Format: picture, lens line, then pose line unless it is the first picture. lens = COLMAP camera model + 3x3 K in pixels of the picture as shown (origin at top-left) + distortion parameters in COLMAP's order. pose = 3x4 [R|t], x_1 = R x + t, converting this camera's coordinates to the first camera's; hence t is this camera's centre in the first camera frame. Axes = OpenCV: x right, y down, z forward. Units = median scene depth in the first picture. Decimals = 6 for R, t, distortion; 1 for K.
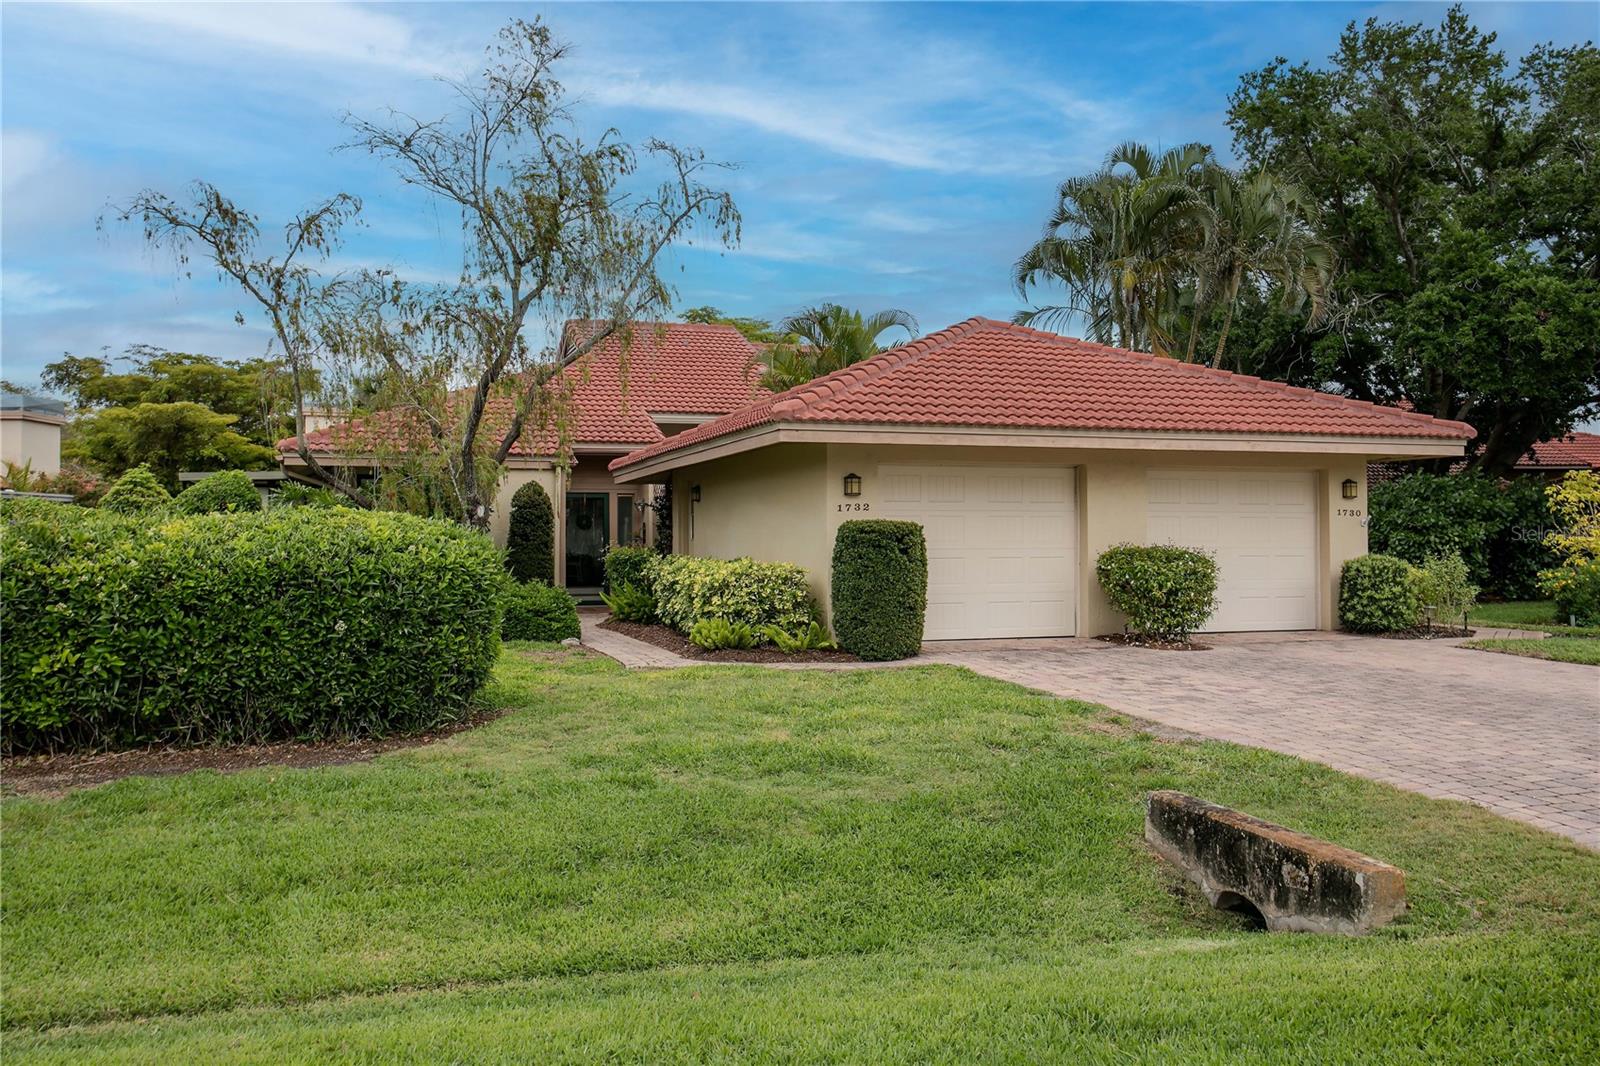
lens RADIAL K [[1377.2, 0, 799.7], [0, 1377.2, 534.4], [0, 0, 1]] dist [-0.001682, -0.000263]
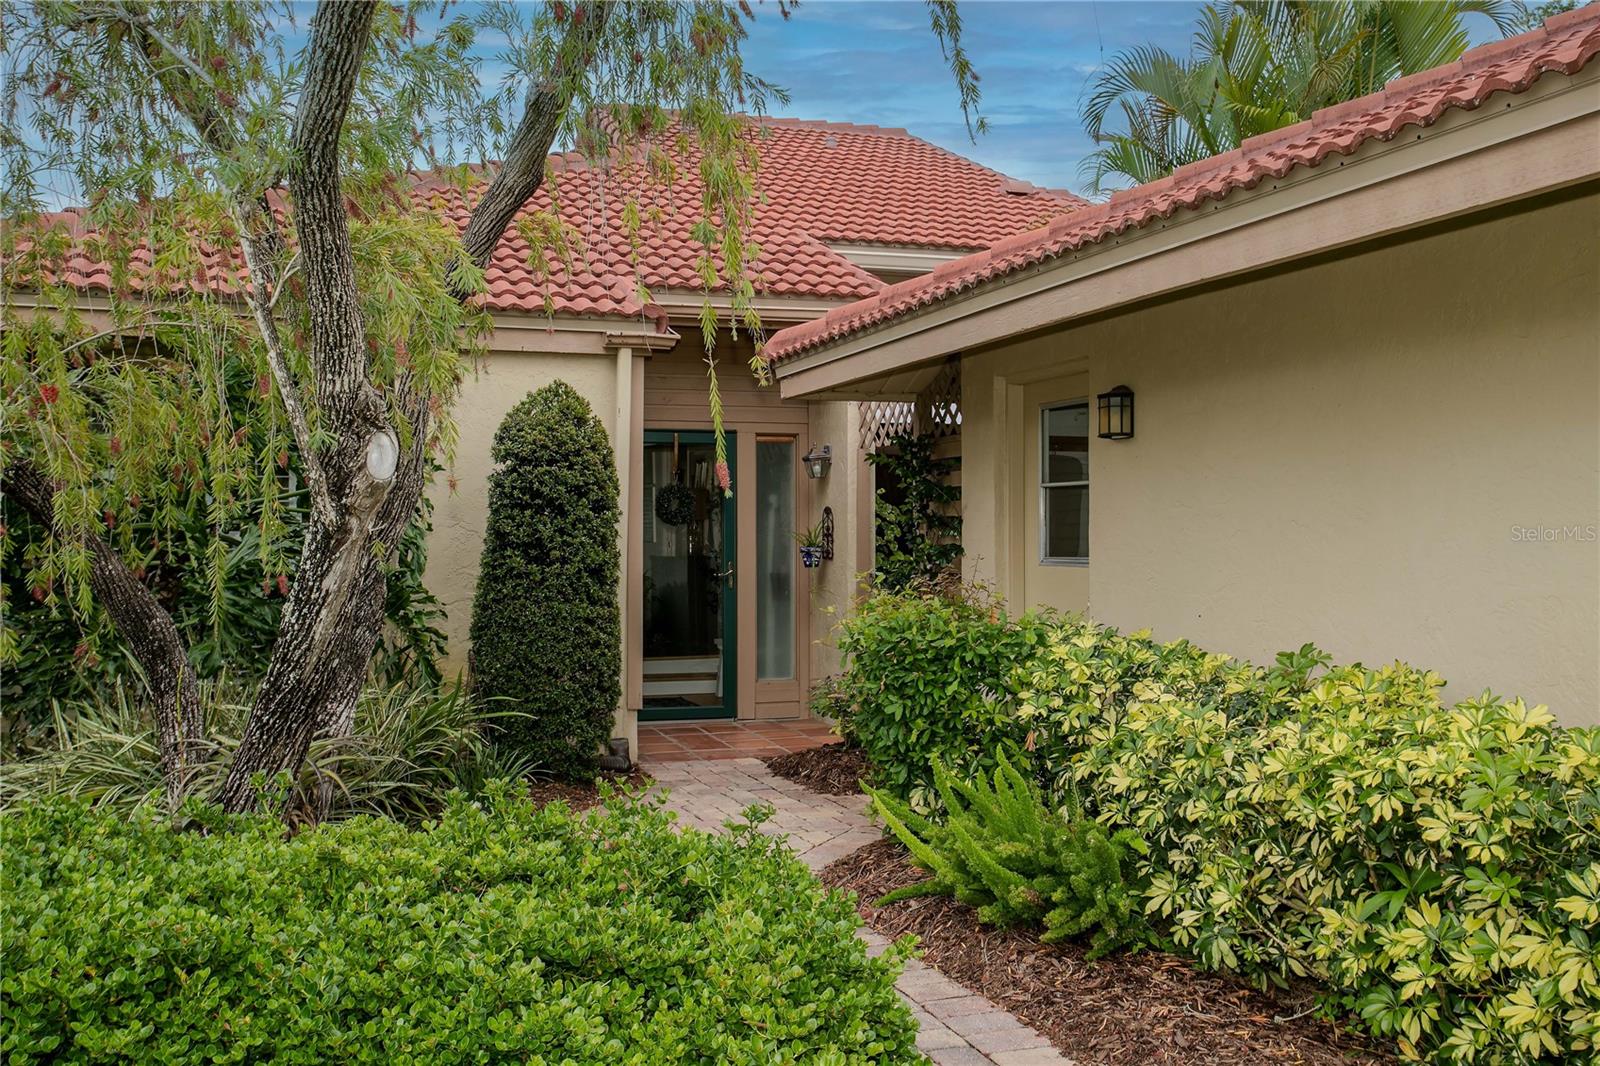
lens RADIAL K [[1557.4, 0, 801.0], [0, 1557.4, 528.1], [0, 0, 1]] dist [0.002974, 0.000000]
pose [[0.999955, 0.003546, 0.008802, -0.137135], [-0.003601, 0.999973, 0.006329, -0.005983], [-0.008779, -0.006360, 0.999941, 0.617384]]
